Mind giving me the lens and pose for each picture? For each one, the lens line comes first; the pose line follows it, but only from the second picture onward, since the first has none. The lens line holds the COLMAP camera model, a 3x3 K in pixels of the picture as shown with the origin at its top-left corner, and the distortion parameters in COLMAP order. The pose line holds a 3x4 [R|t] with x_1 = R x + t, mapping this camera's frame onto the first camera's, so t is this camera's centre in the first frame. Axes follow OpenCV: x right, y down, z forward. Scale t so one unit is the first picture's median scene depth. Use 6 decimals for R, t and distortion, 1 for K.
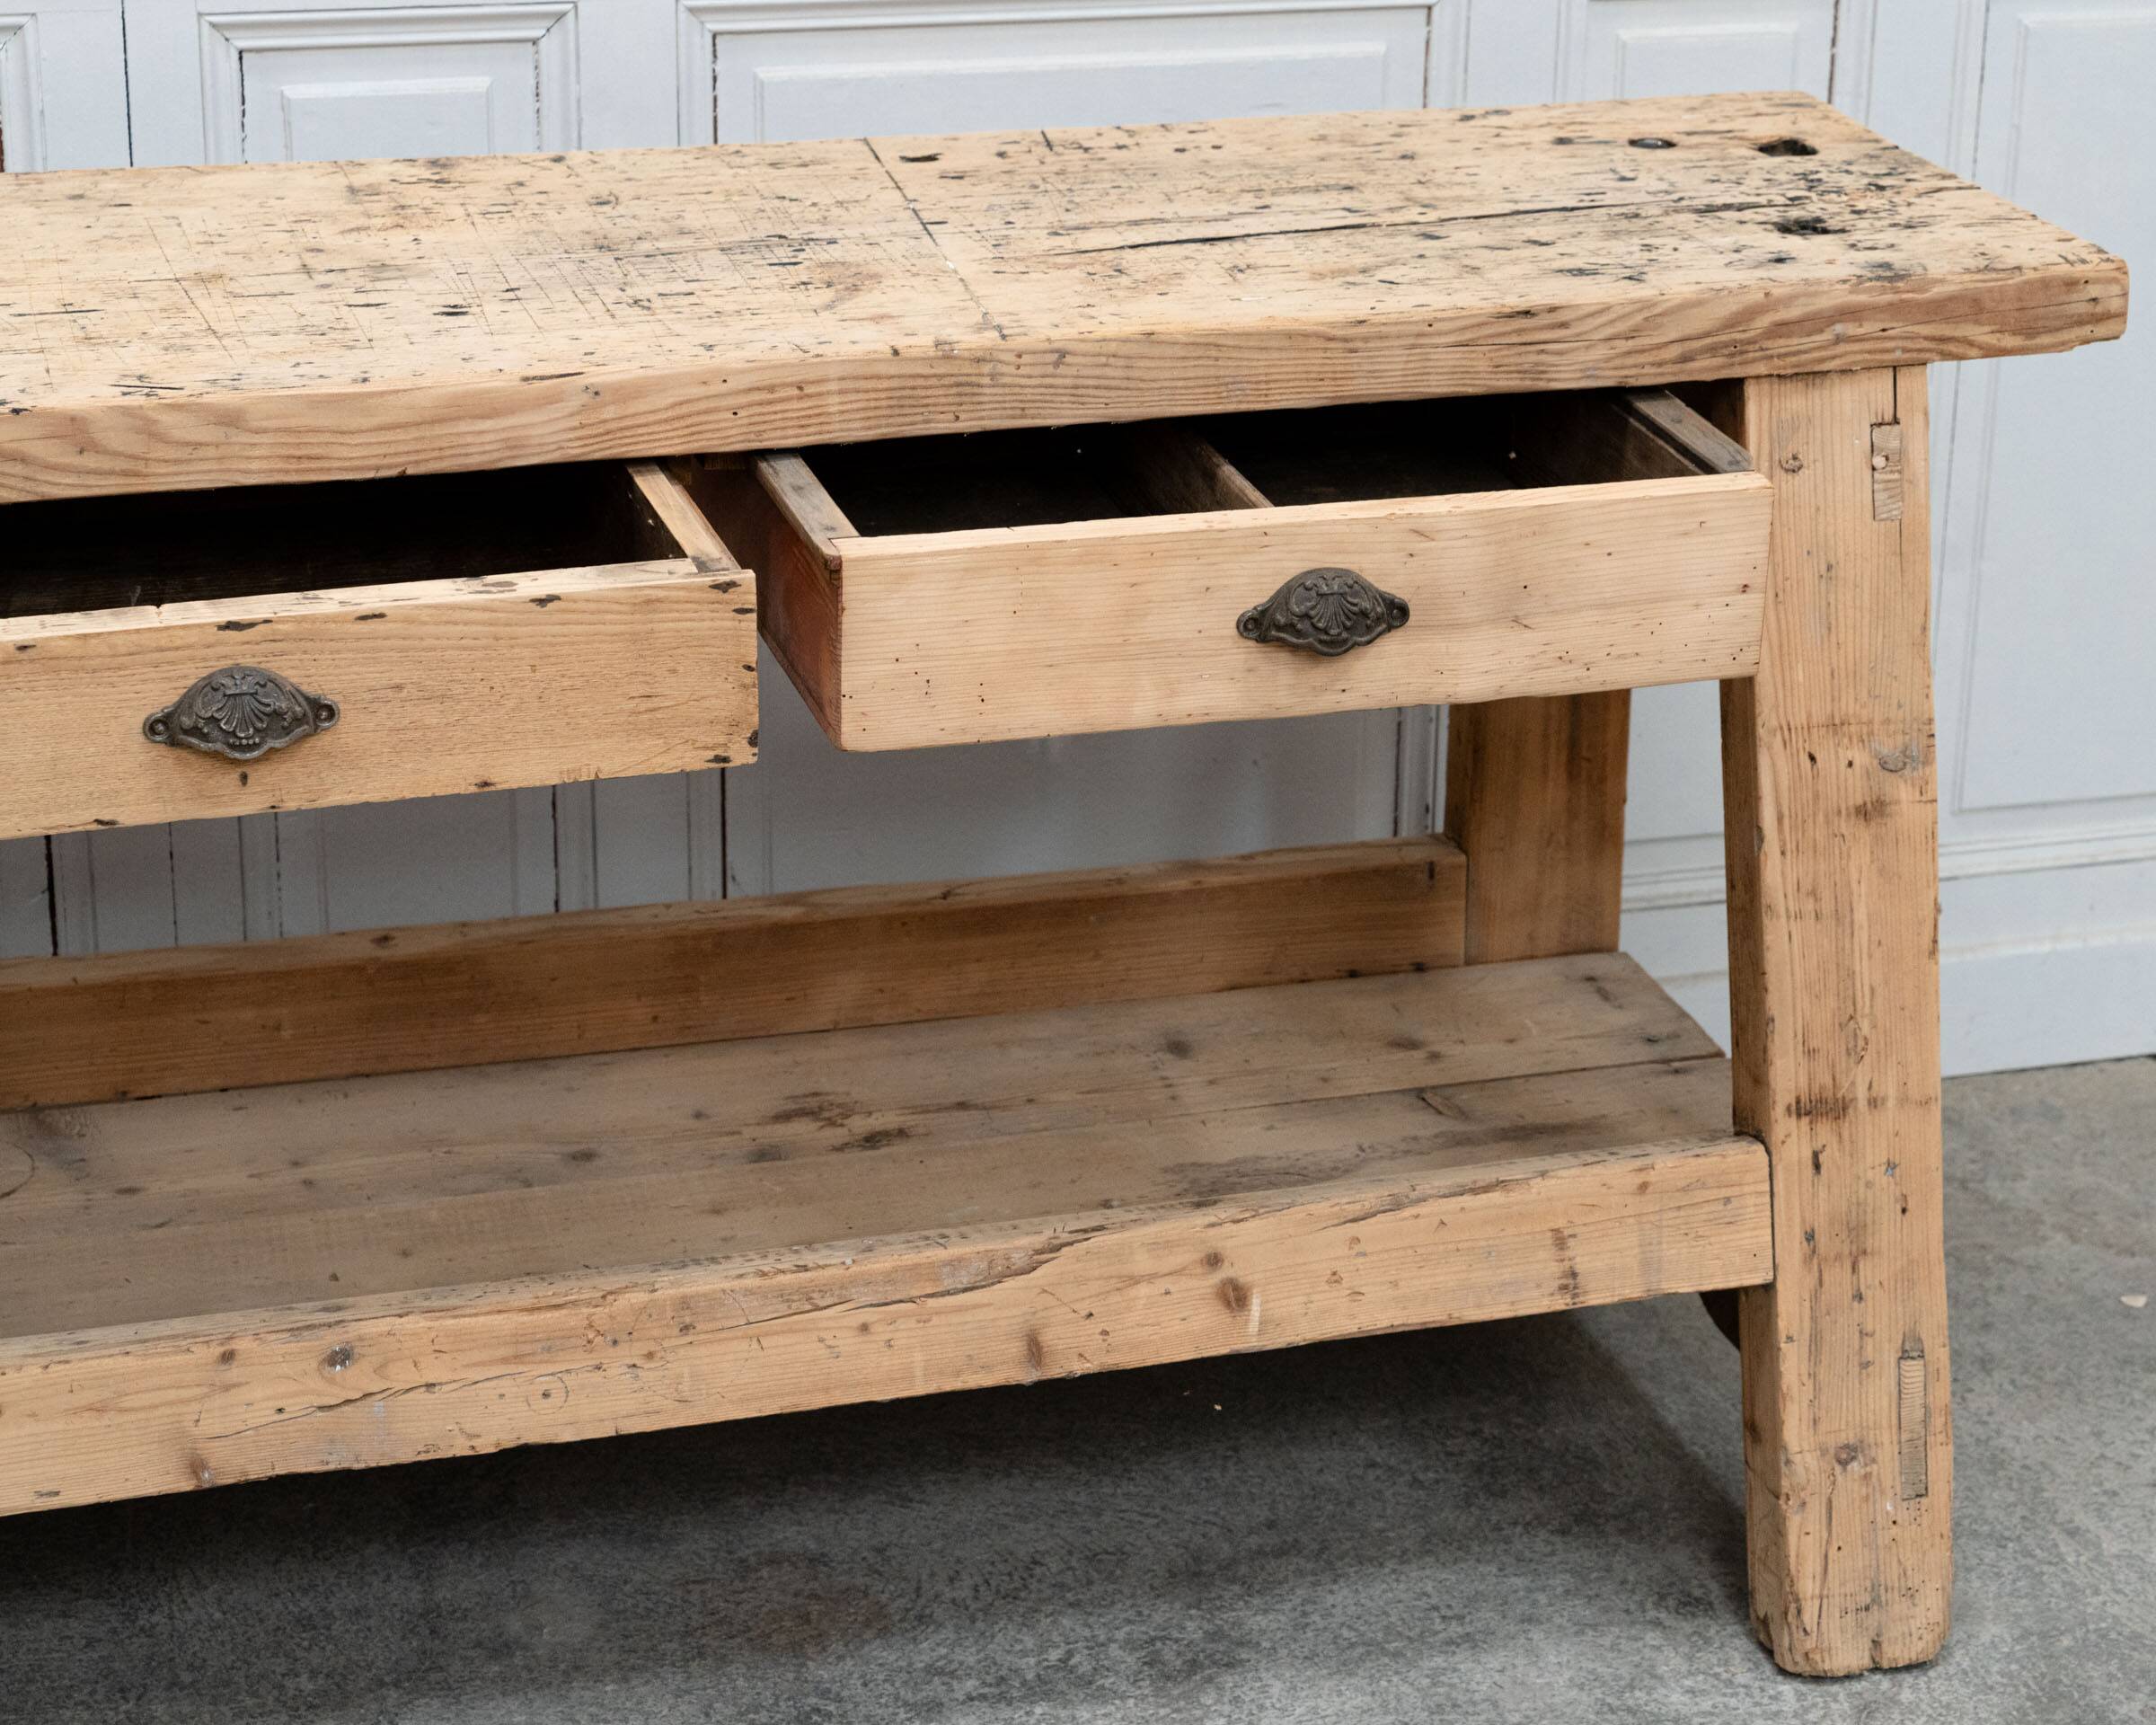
lens RADIAL K [[4777.4, 0, 1181.9], [0, 4777.4, 879.4], [0, 0, 1]] dist [0.010088, 0.000000]
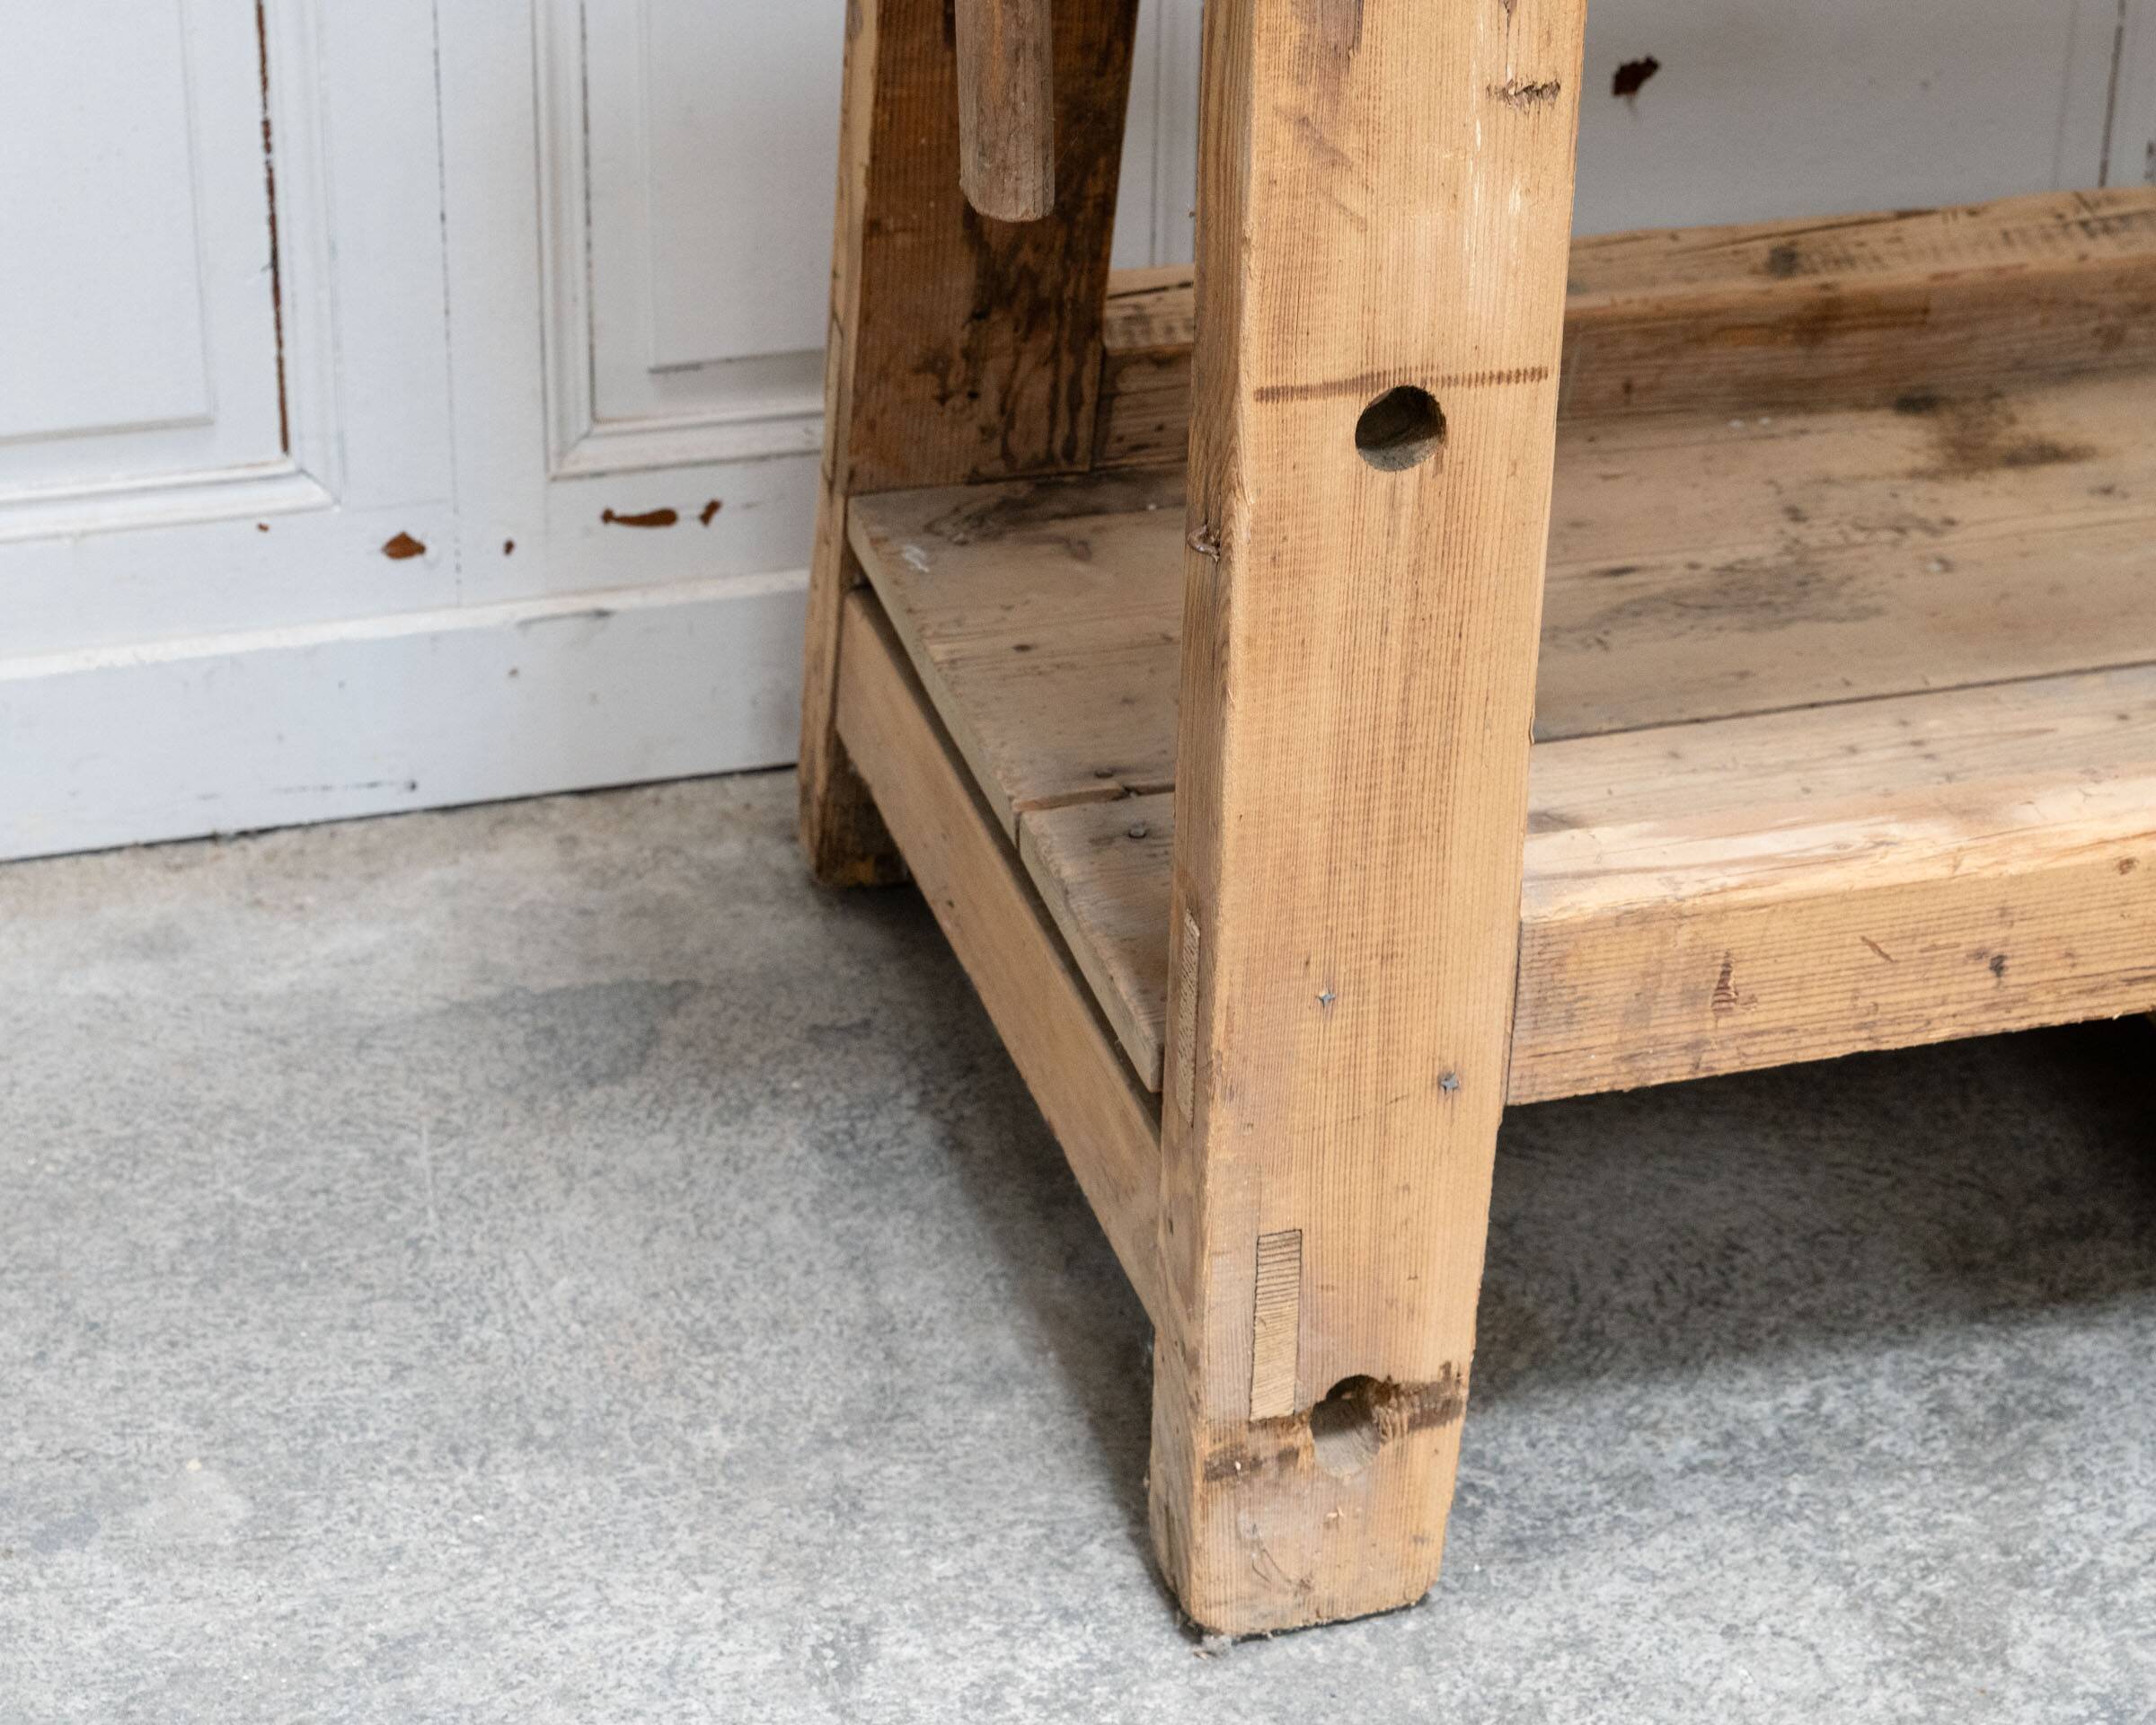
lens RADIAL K [[4777.4, 0, 1055.8], [0, 4777.4, 849.1], [0, 0, 1]] dist [0.010088, 0.000000]
pose [[0.999820, 0.003365, -0.018651, -0.123535], [-0.000893, 0.991385, 0.130973, -0.005951], [0.018931, -0.130933, 0.991210, 0.334661]]
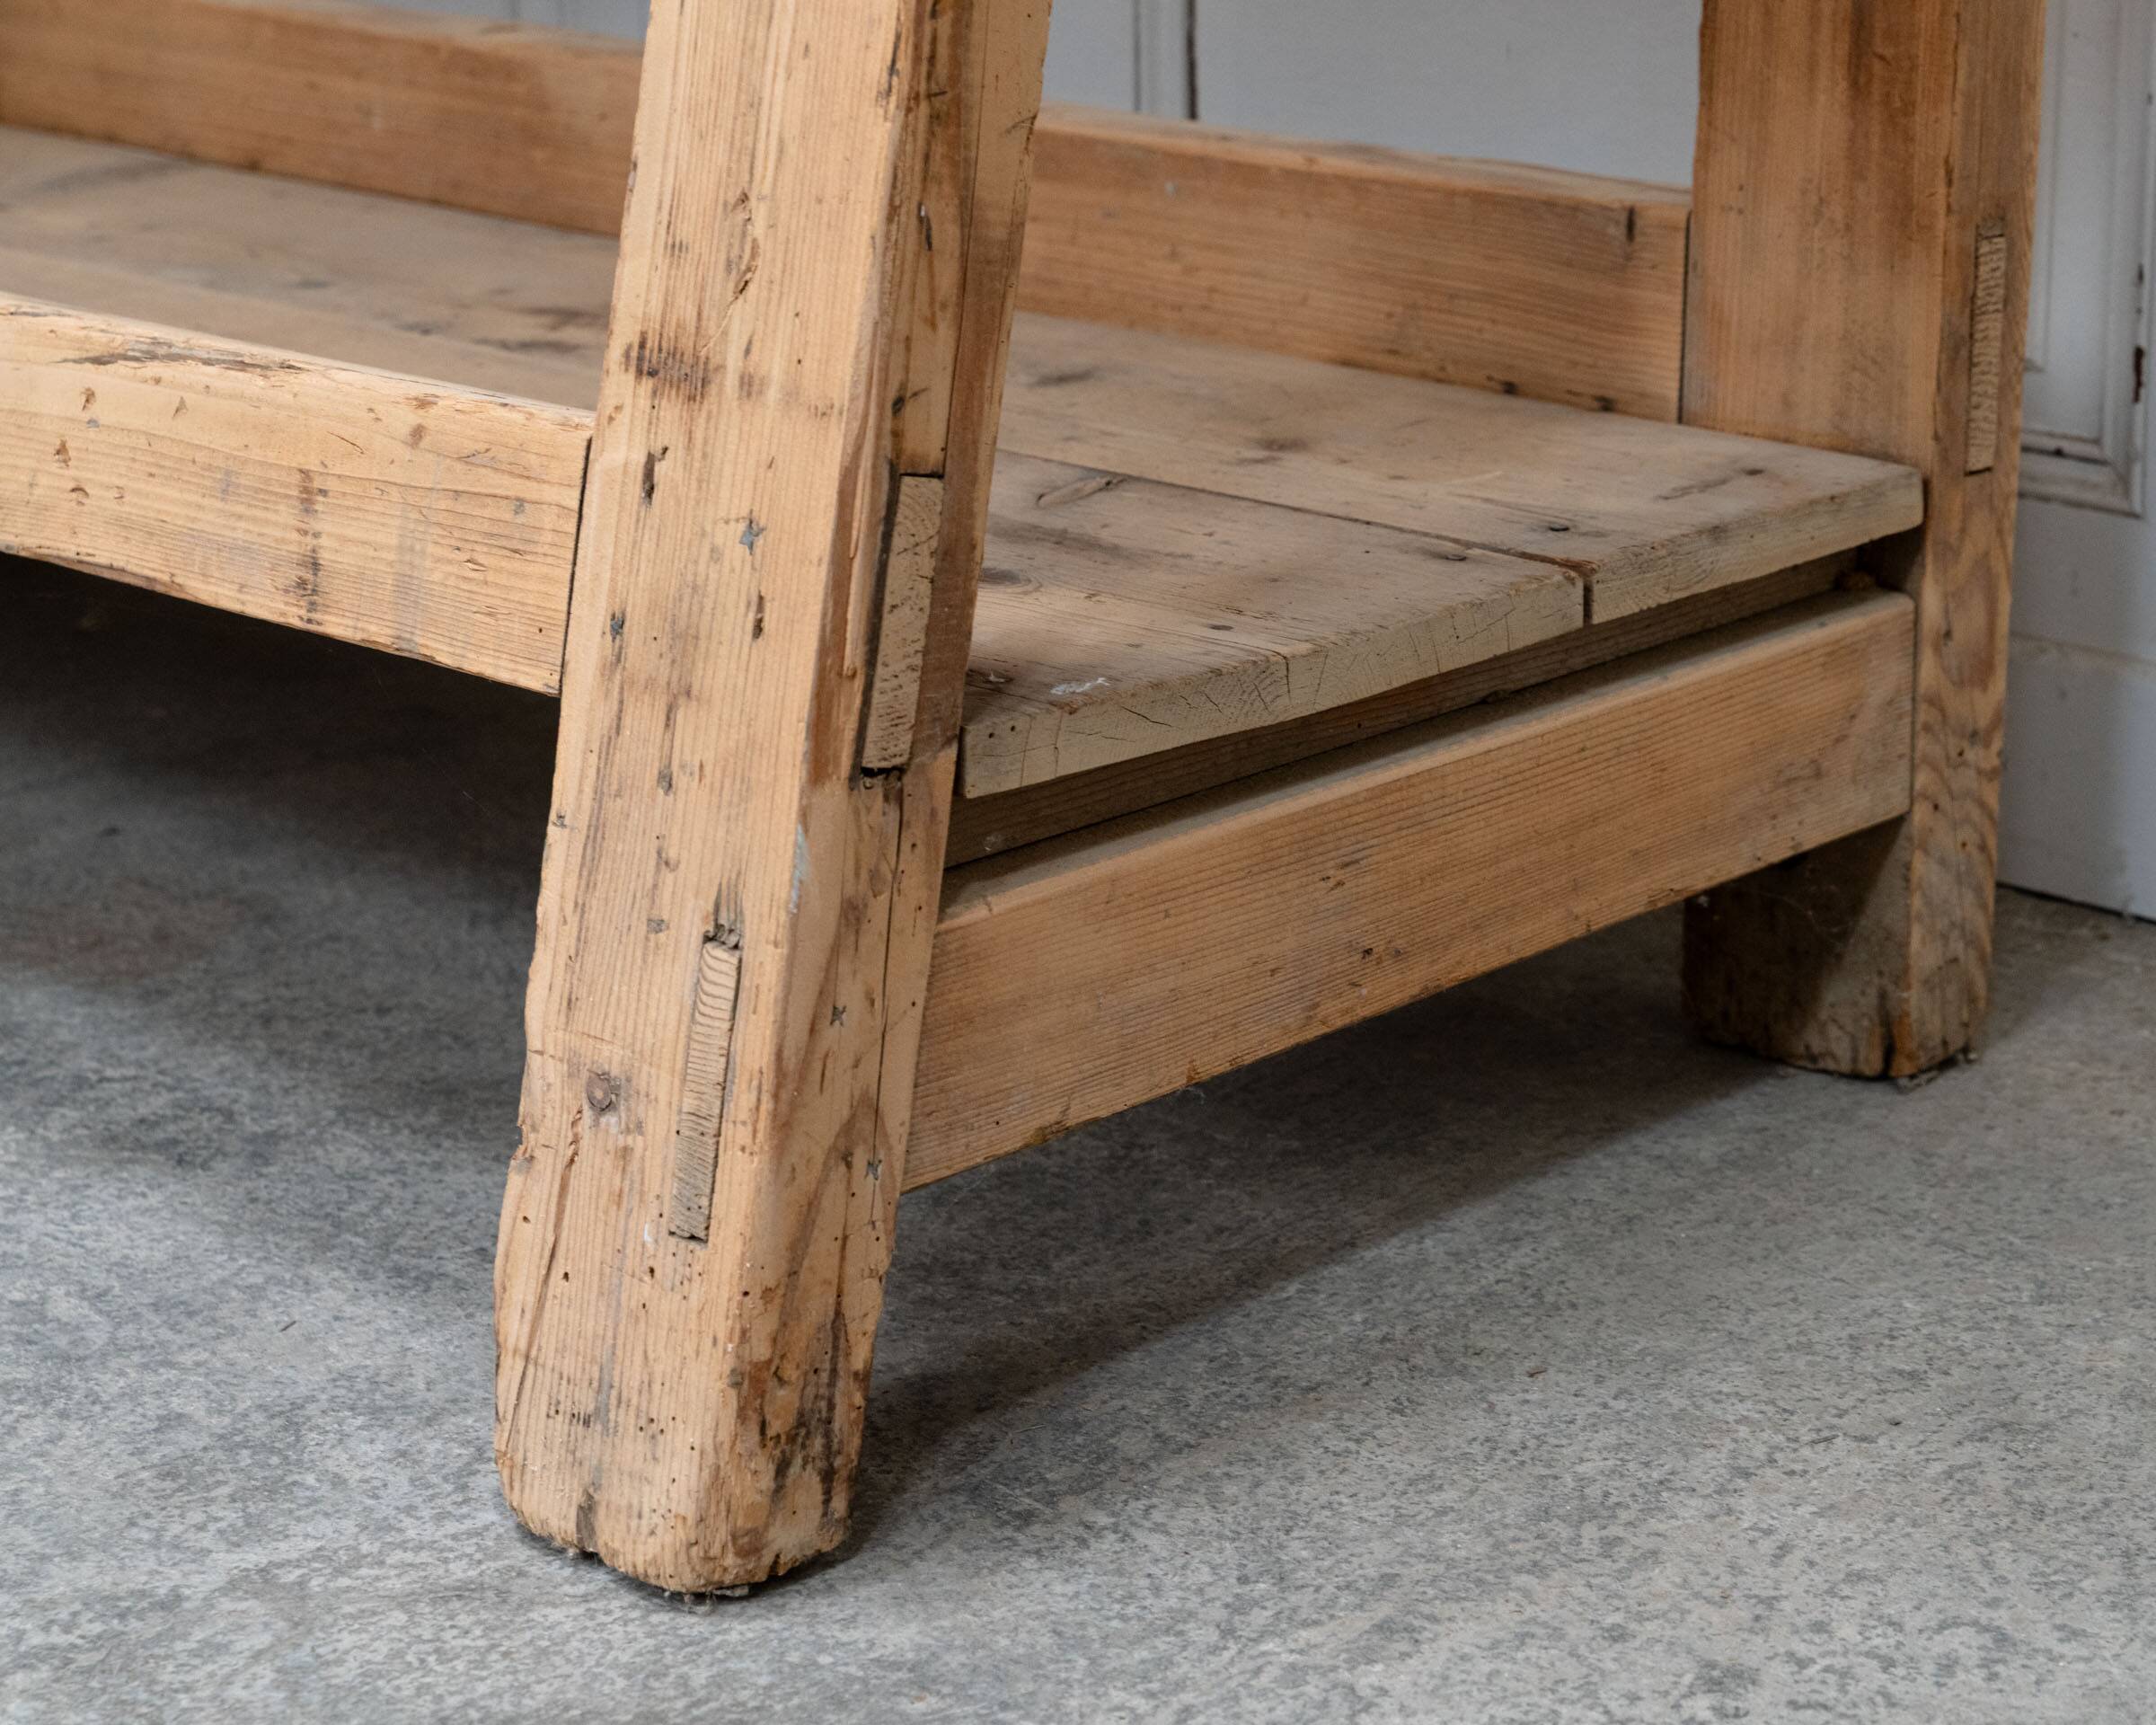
lens RADIAL K [[4777.4, 0, 1157.3], [0, 4777.4, 863.7], [0, 0, 1]] dist [0.010088, 0.000000]
pose [[0.484035, 0.244025, -0.840335, 0.579188], [-0.294267, 0.949792, 0.106312, 0.029285], [0.824086, 0.195824, 0.531541, 0.789222]]
